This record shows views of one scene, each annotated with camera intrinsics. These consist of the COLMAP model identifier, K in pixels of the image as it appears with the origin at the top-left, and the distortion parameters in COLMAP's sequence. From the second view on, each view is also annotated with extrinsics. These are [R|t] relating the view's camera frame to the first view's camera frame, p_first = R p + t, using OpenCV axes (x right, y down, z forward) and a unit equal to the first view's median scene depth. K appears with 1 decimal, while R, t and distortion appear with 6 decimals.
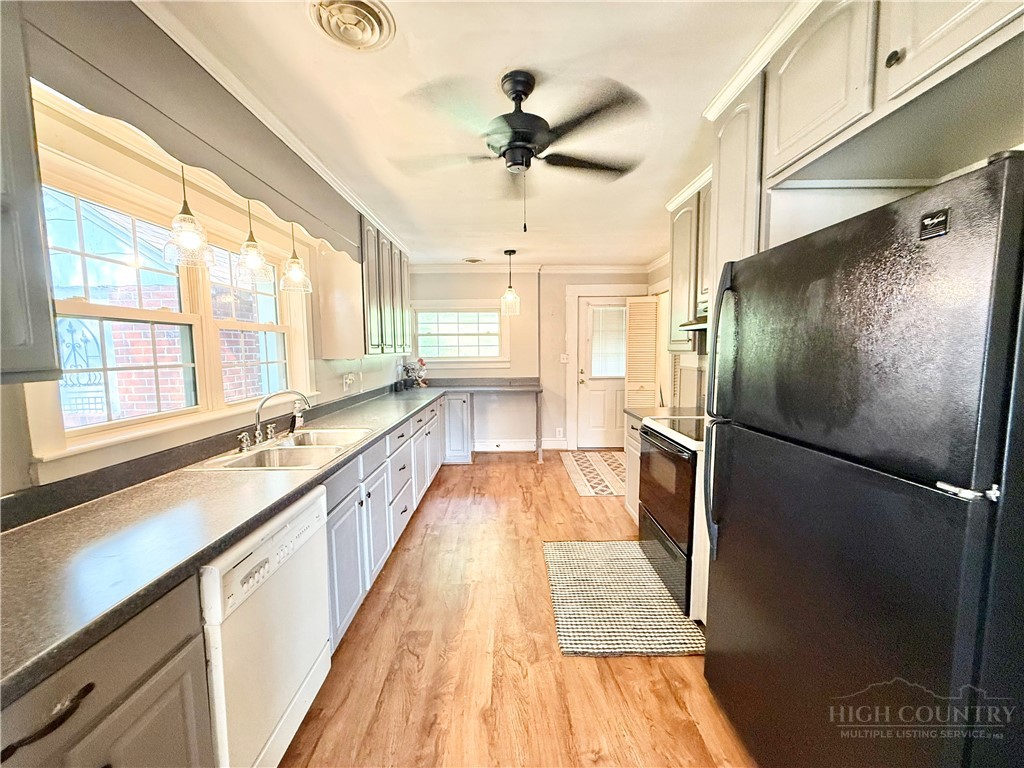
lens RADIAL K [[415.0, 0, 508.5], [0, 415.0, 387.5], [0, 0, 1]] dist [-0.000814, -0.000104]
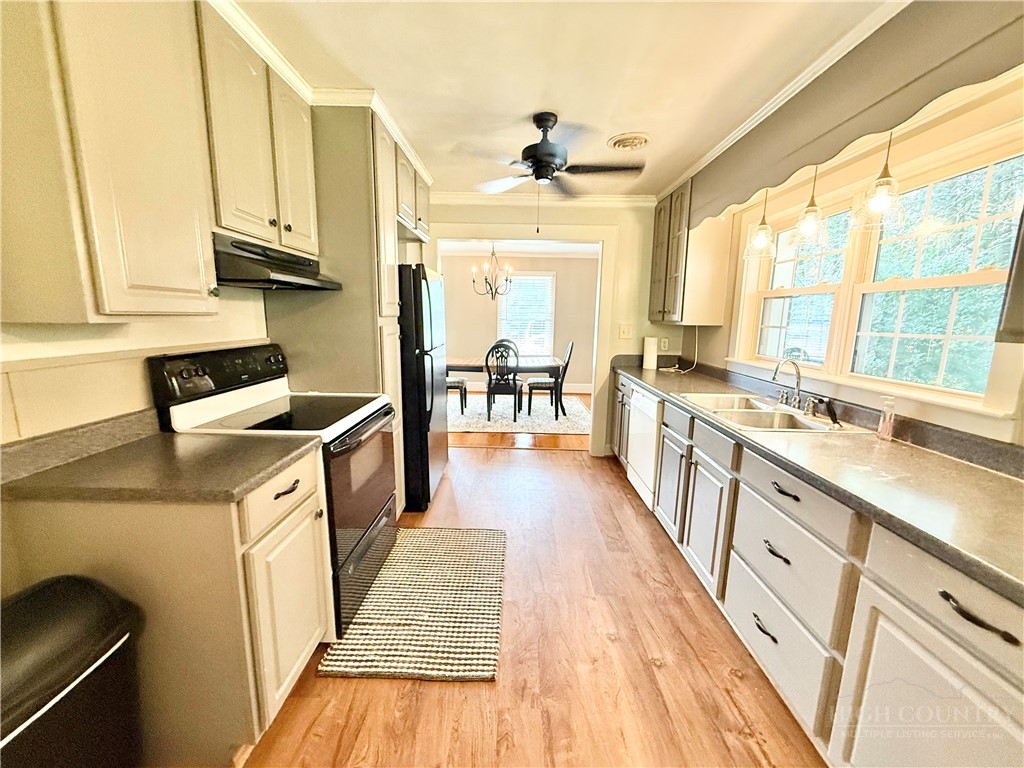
lens RADIAL K [[415.0, 0, 508.5], [0, 415.0, 387.5], [0, 0, 1]] dist [-0.000814, -0.000104]
pose [[-0.999775, -0.009712, 0.018843, 0.092793], [-0.004412, 0.964754, 0.263116, -0.194250], [-0.020735, 0.262973, -0.964580, 2.114902]]
